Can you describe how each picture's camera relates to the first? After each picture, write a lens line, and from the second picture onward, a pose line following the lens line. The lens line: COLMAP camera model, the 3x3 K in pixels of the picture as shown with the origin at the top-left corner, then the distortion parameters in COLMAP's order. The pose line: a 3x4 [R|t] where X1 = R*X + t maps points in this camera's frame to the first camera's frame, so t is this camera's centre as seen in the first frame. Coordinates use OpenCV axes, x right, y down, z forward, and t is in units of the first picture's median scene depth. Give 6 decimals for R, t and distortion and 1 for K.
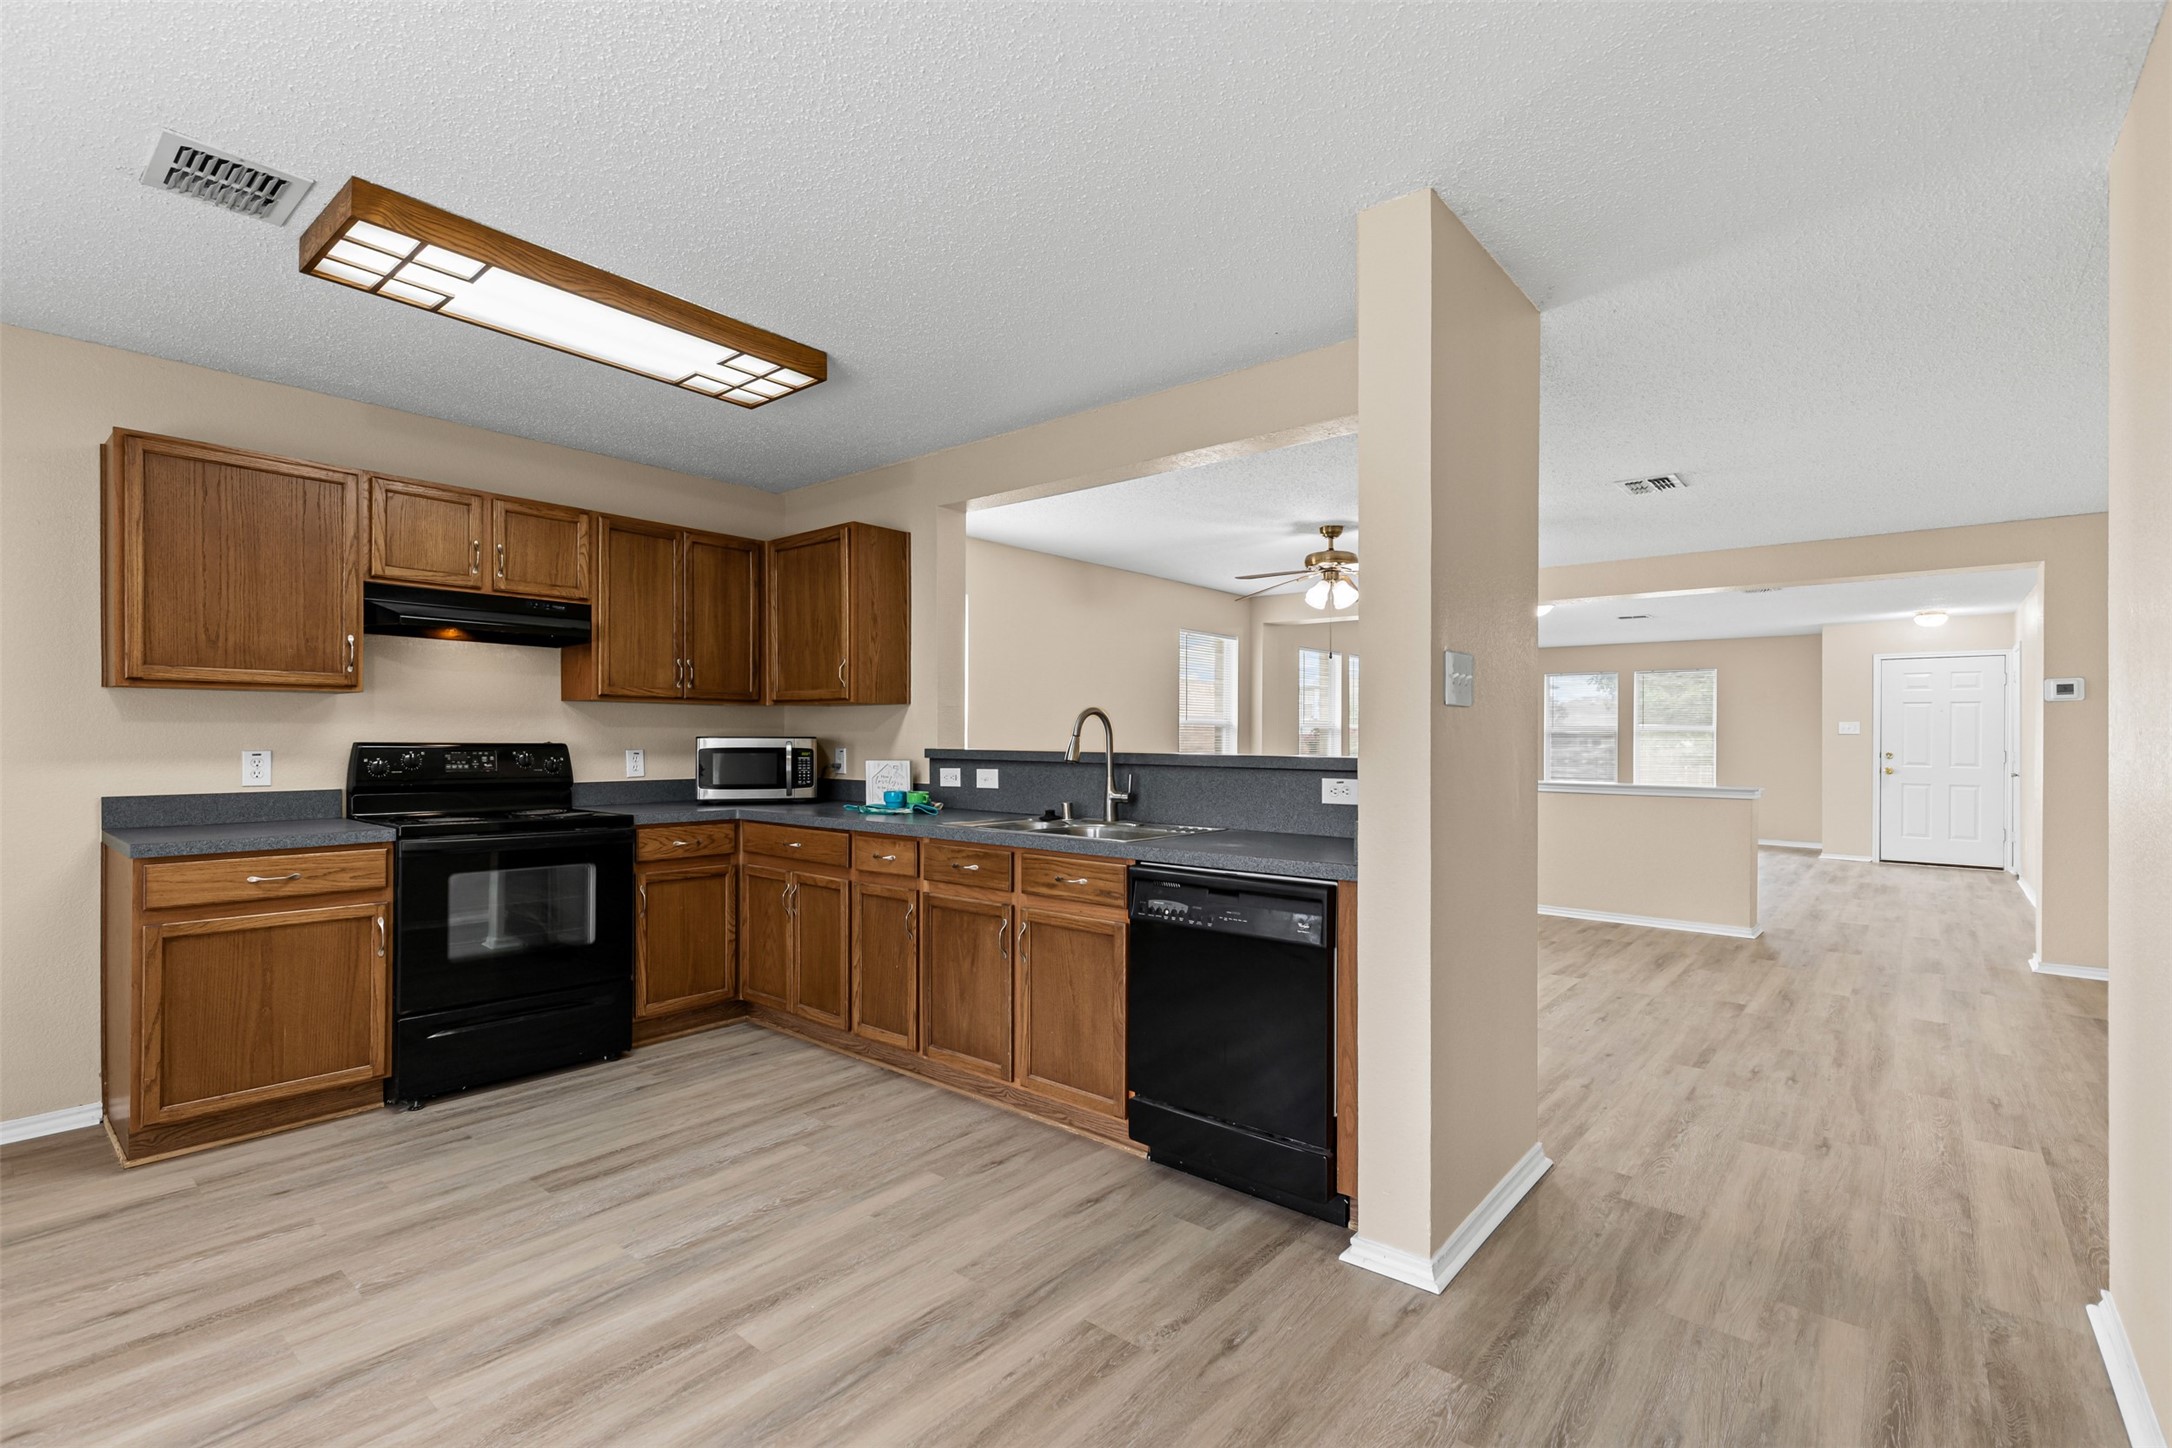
lens RADIAL K [[989.3, 0, 1083.6], [0, 989.3, 733.3], [0, 0, 1]] dist [0.000364, 0.000294]
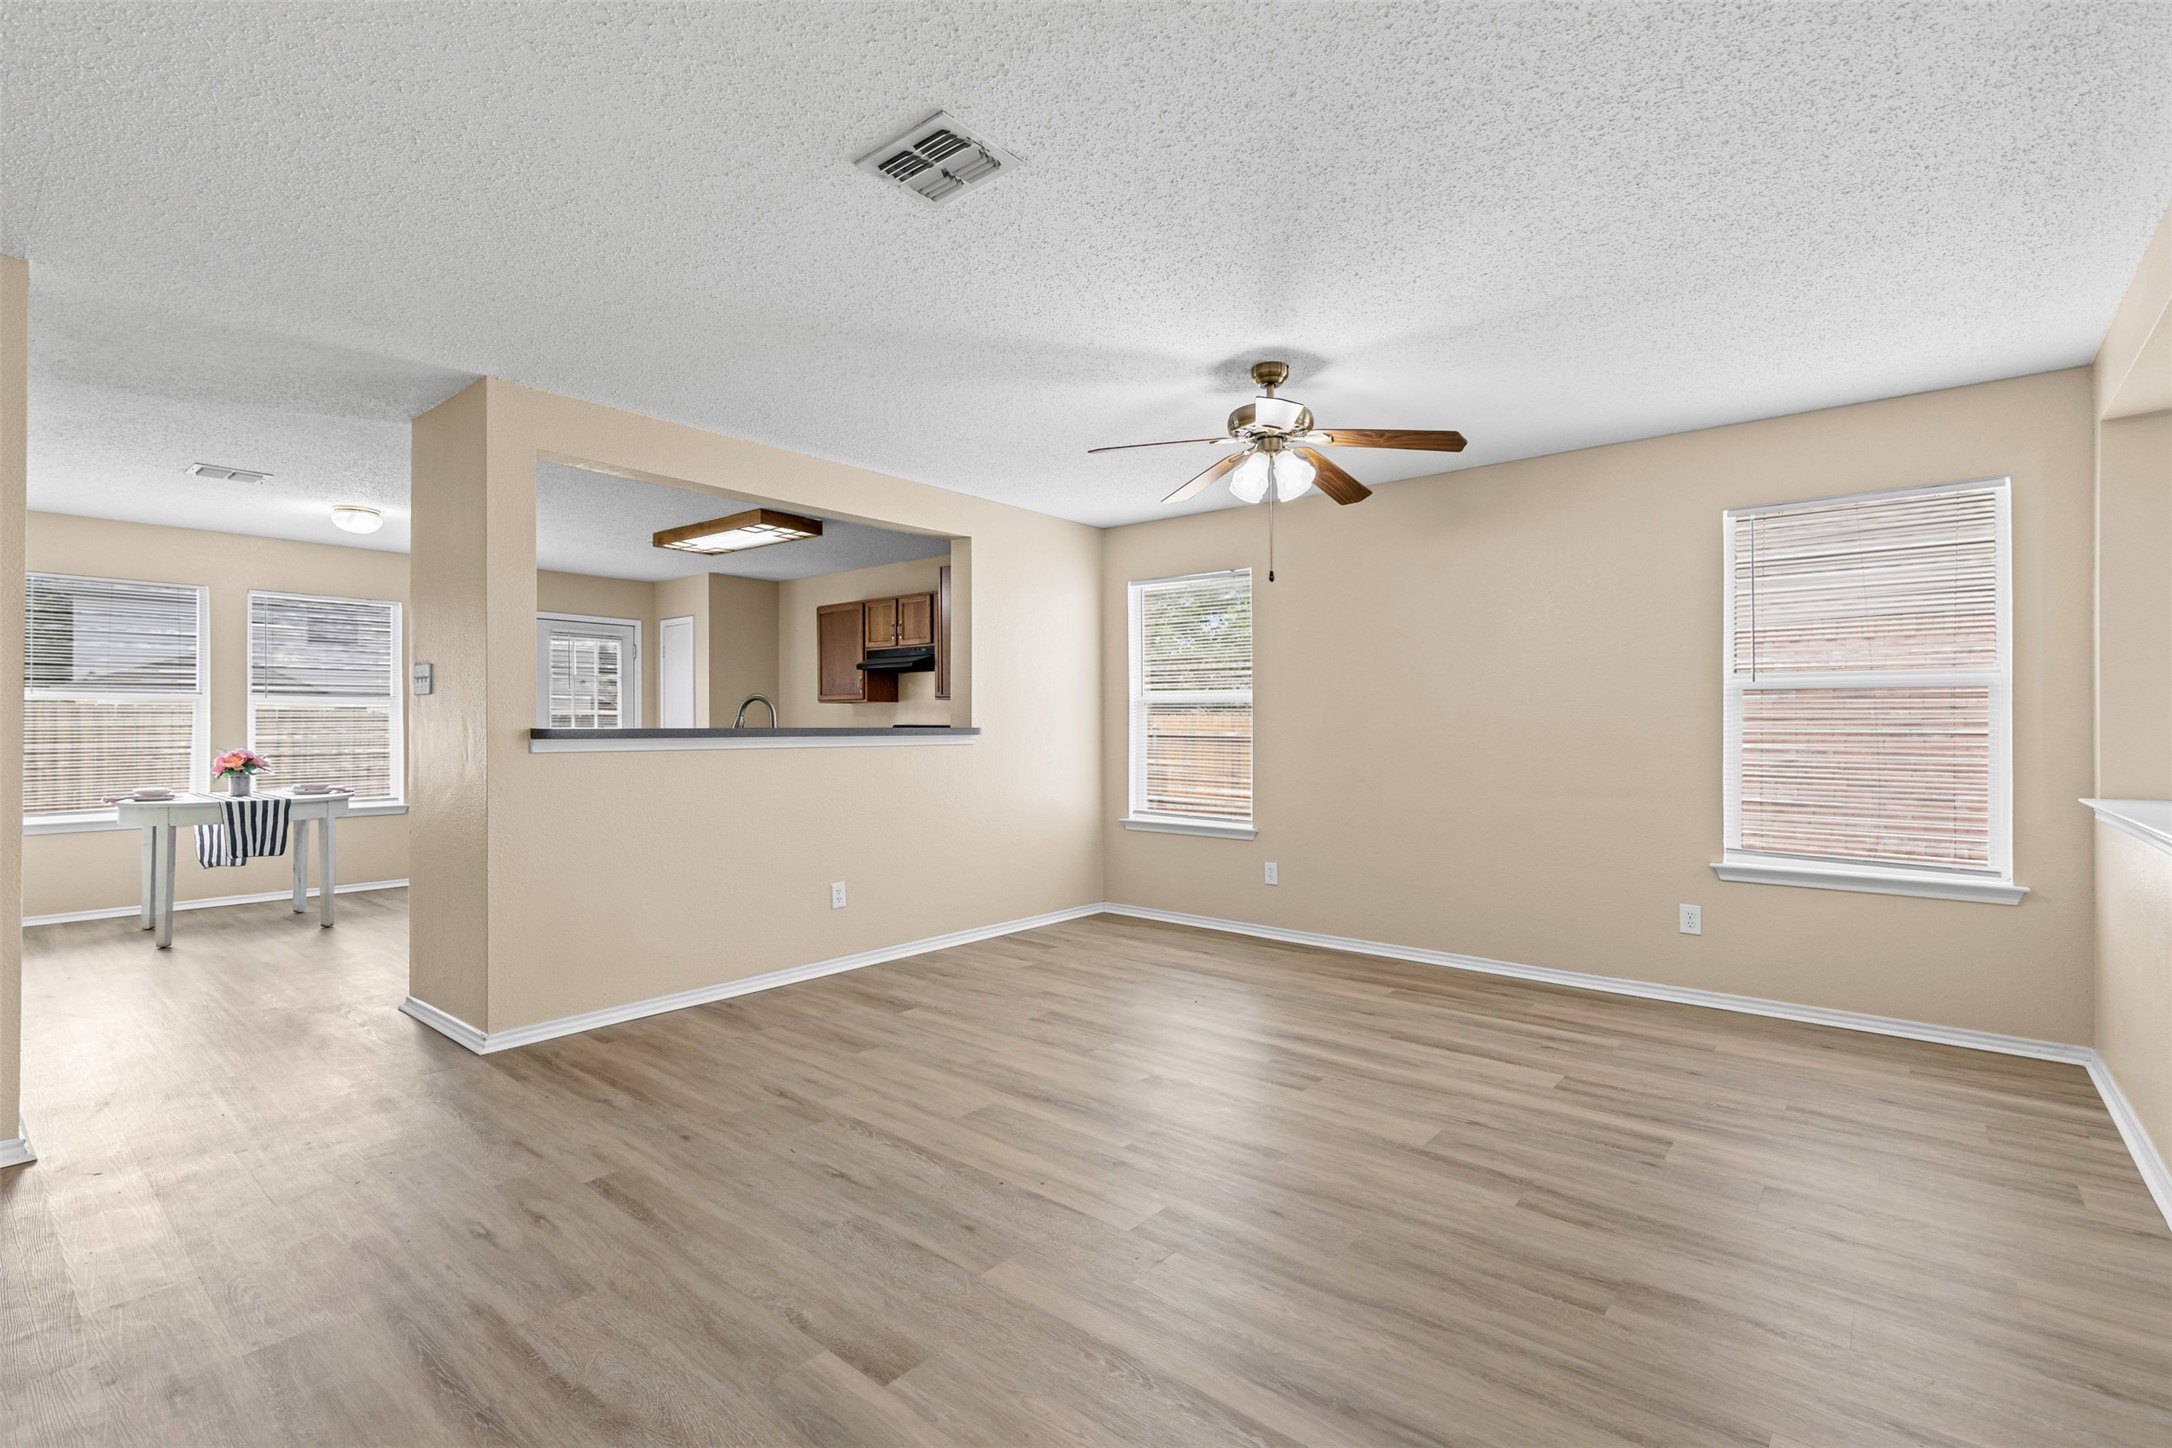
lens RADIAL K [[989.3, 0, 1084.4], [0, 989.3, 725.3], [0, 0, 1]] dist [0.000364, 0.000294]
pose [[0.004657, -0.008623, -0.999952, 1.290828], [0.002217, 0.999960, -0.008613, 0.026764], [0.999987, -0.002177, 0.004676, 1.315645]]
